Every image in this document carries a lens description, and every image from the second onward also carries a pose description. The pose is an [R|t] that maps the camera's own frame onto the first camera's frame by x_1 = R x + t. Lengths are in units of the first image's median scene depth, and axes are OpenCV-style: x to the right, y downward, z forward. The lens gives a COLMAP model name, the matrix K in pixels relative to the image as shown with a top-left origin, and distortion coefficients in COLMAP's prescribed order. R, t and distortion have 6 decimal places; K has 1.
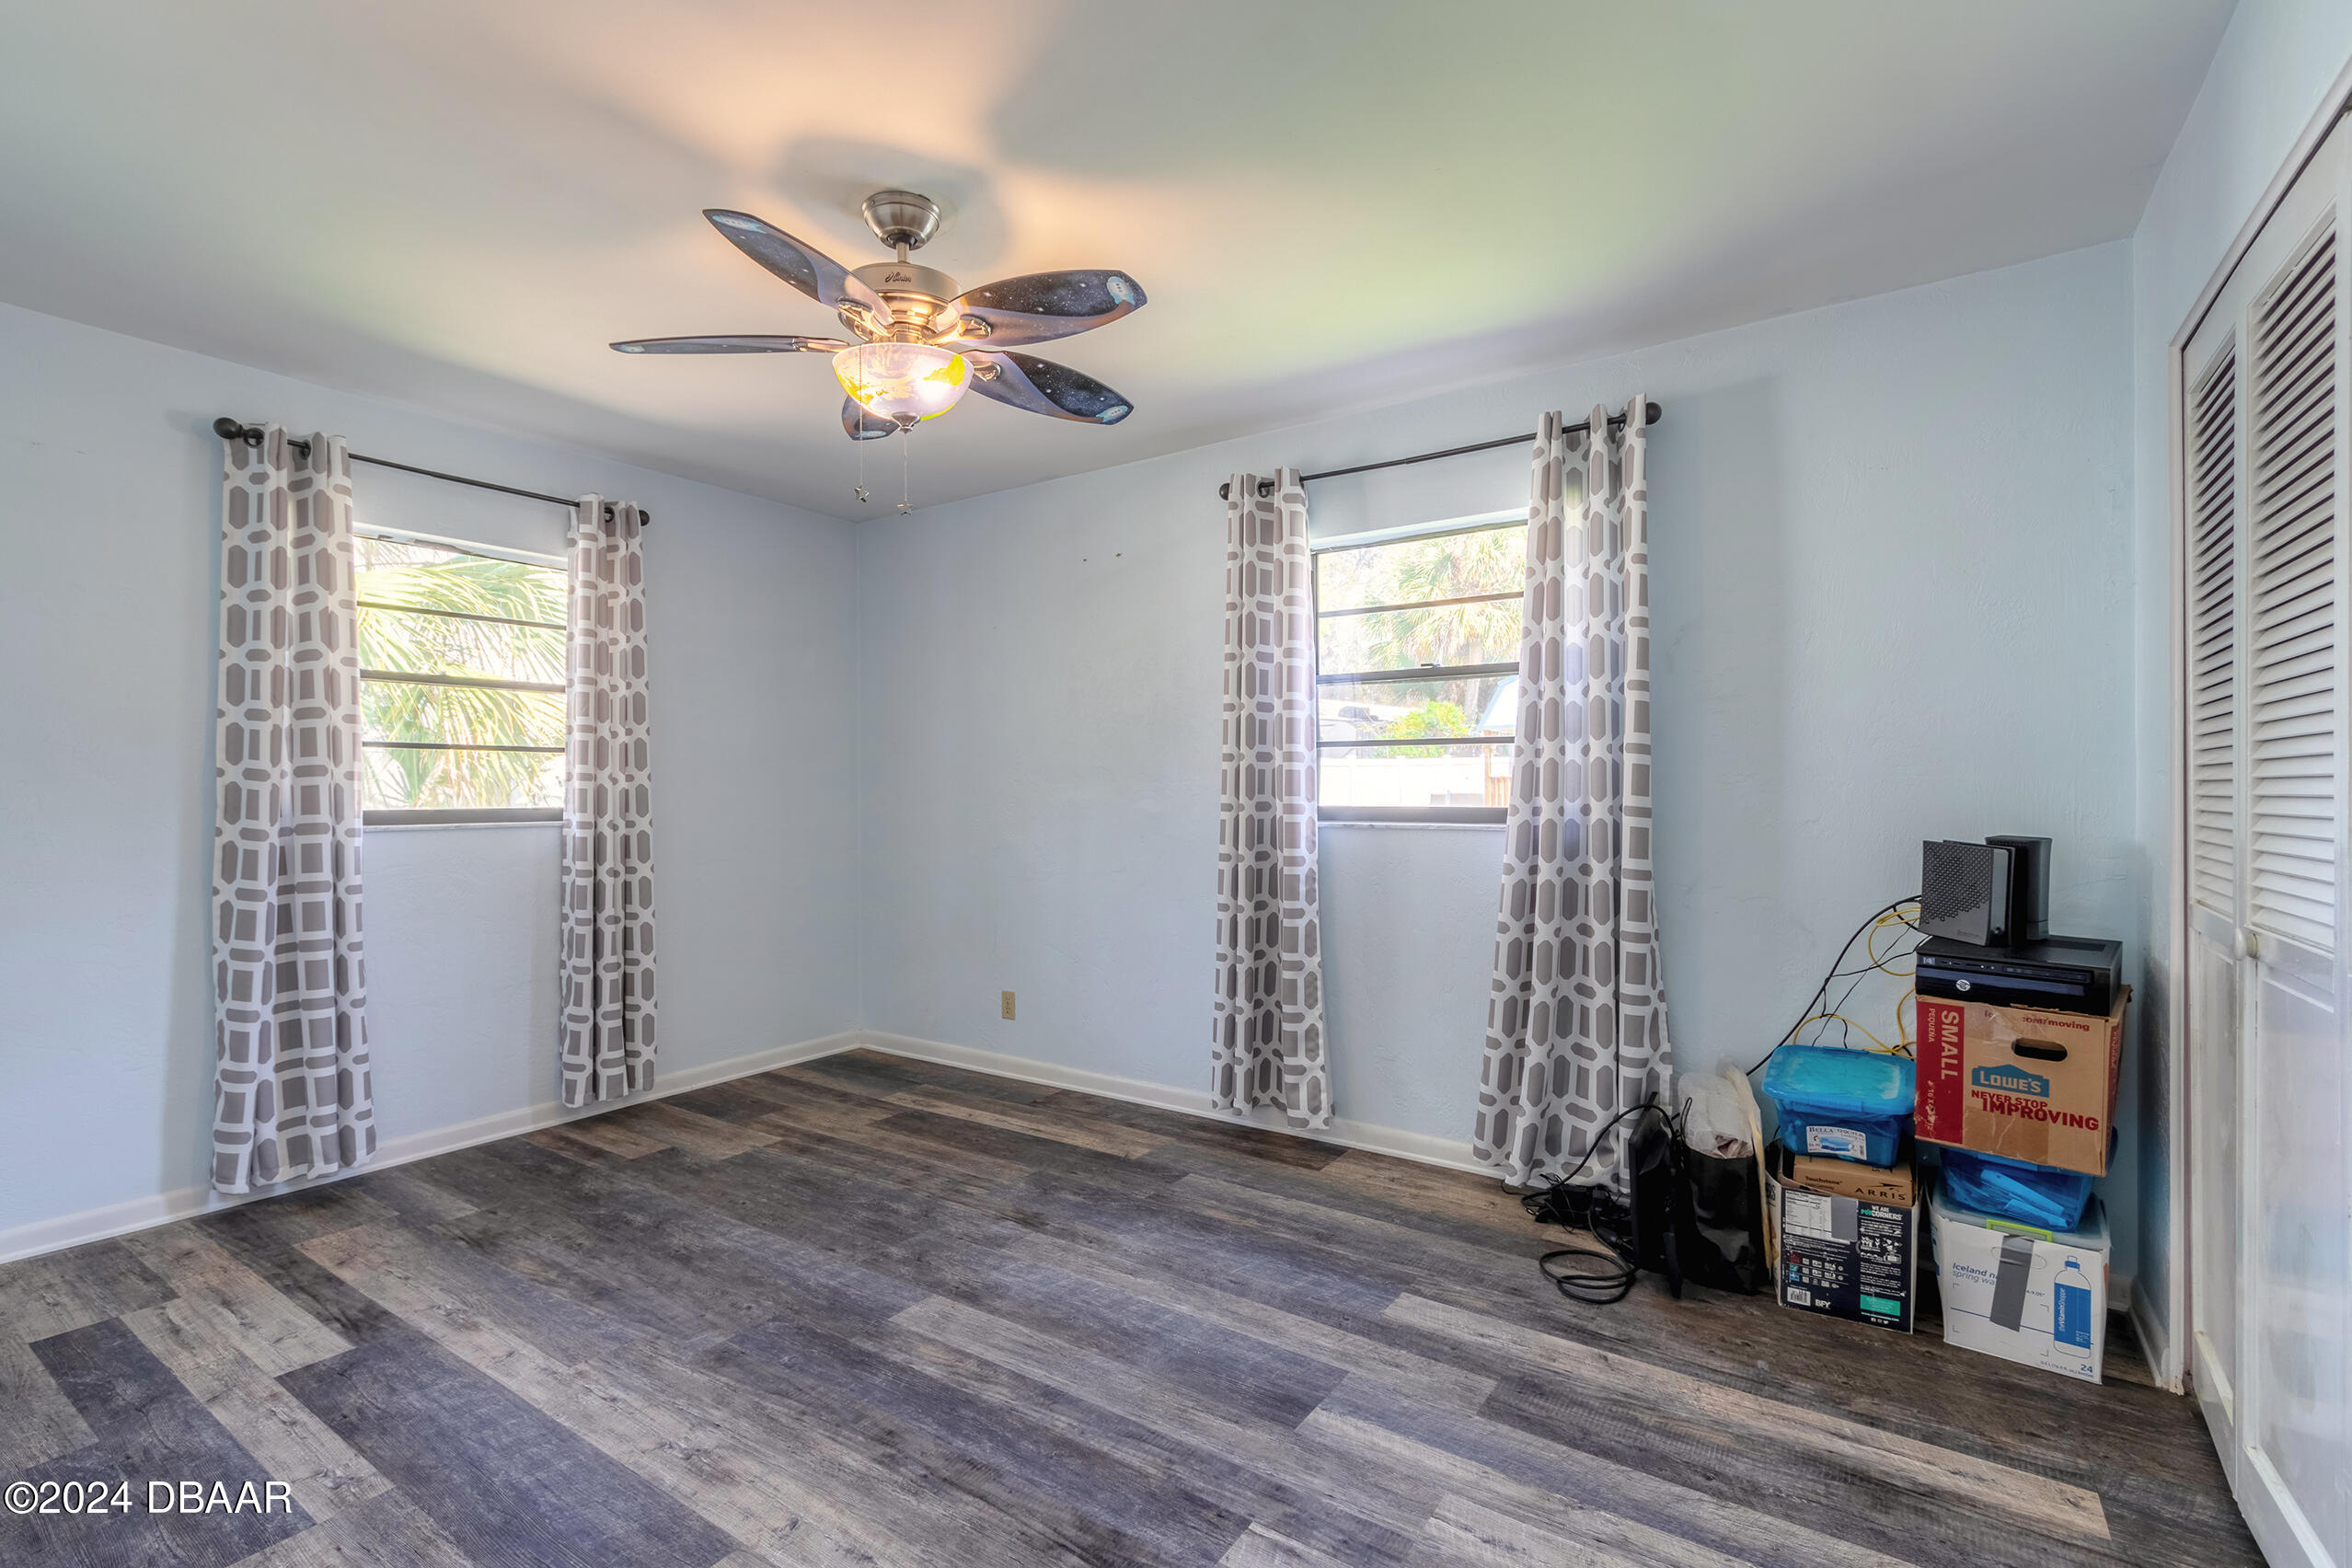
lens RADIAL K [[1072.7, 0, 1169.6], [0, 1072.7, 788.1], [0, 0, 1]] dist [0.006917, -0.001515]
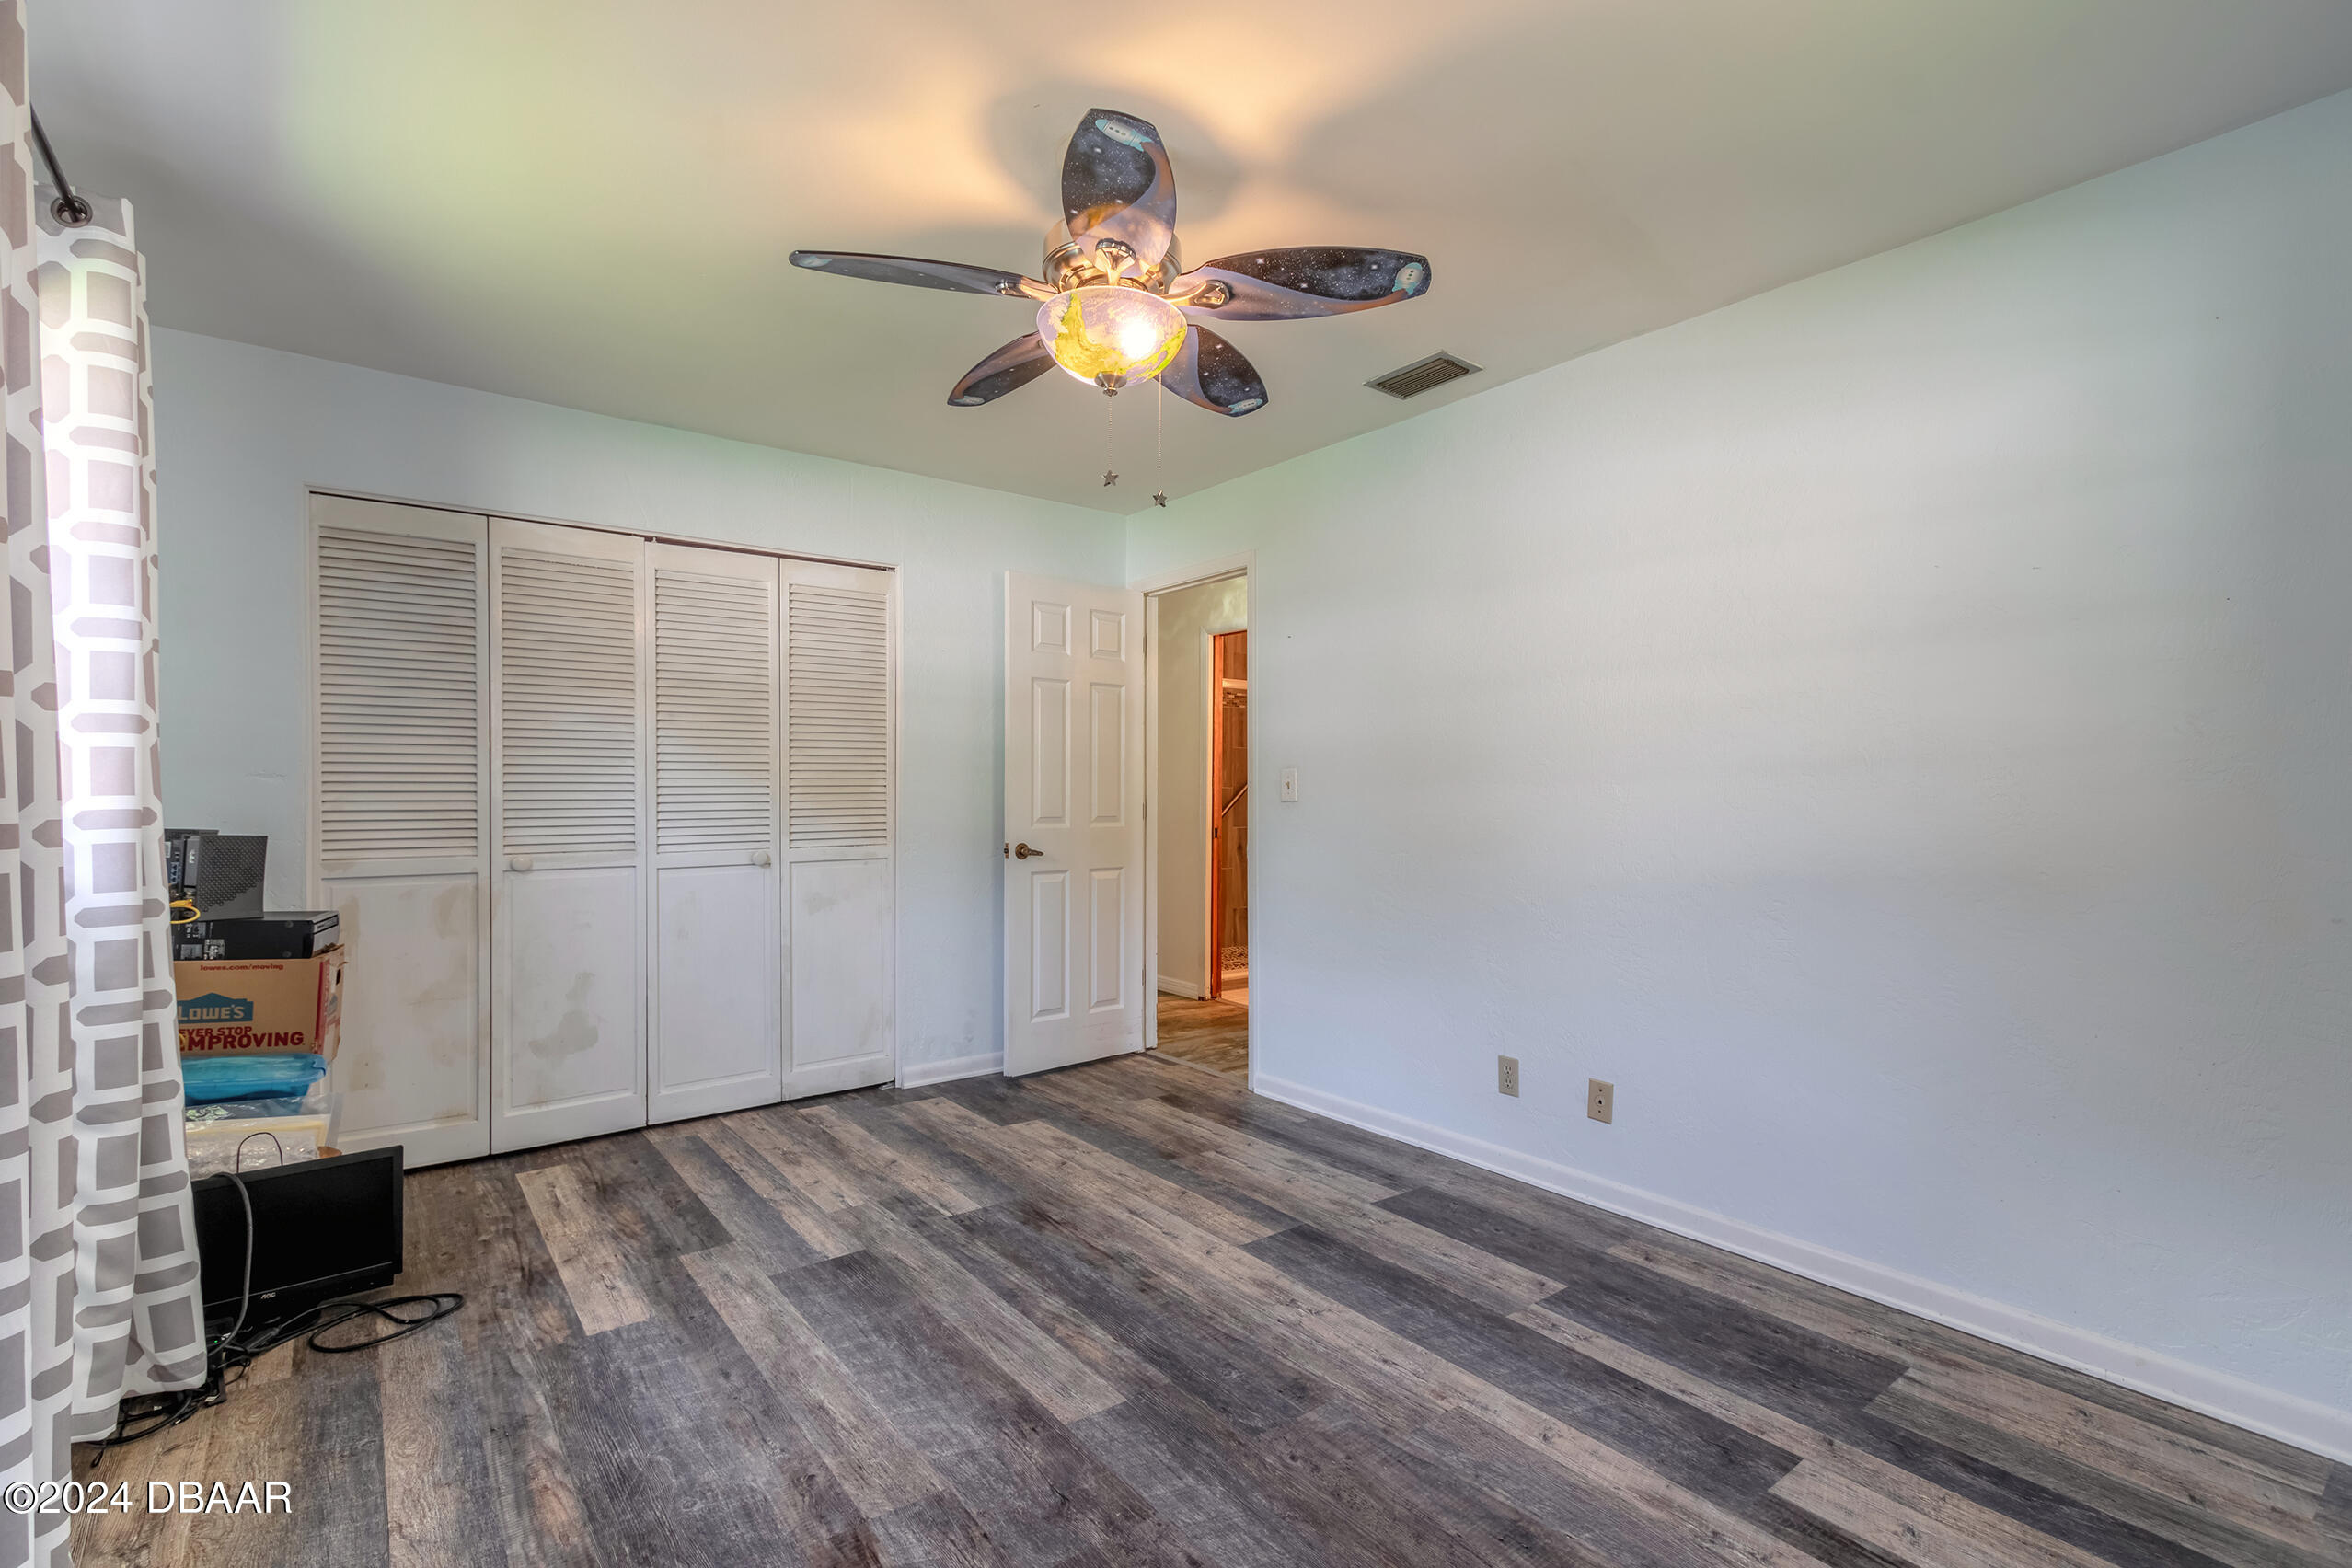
lens RADIAL K [[1072.7, 0, 1172.3], [0, 1072.7, 789.4], [0, 0, 1]] dist [0.006917, -0.001515]
pose [[-0.953160, -0.000274, 0.302467, -0.617112], [-0.000798, 0.999998, -0.001608, 0.009560], [-0.302466, -0.001774, -0.953158, 2.006730]]
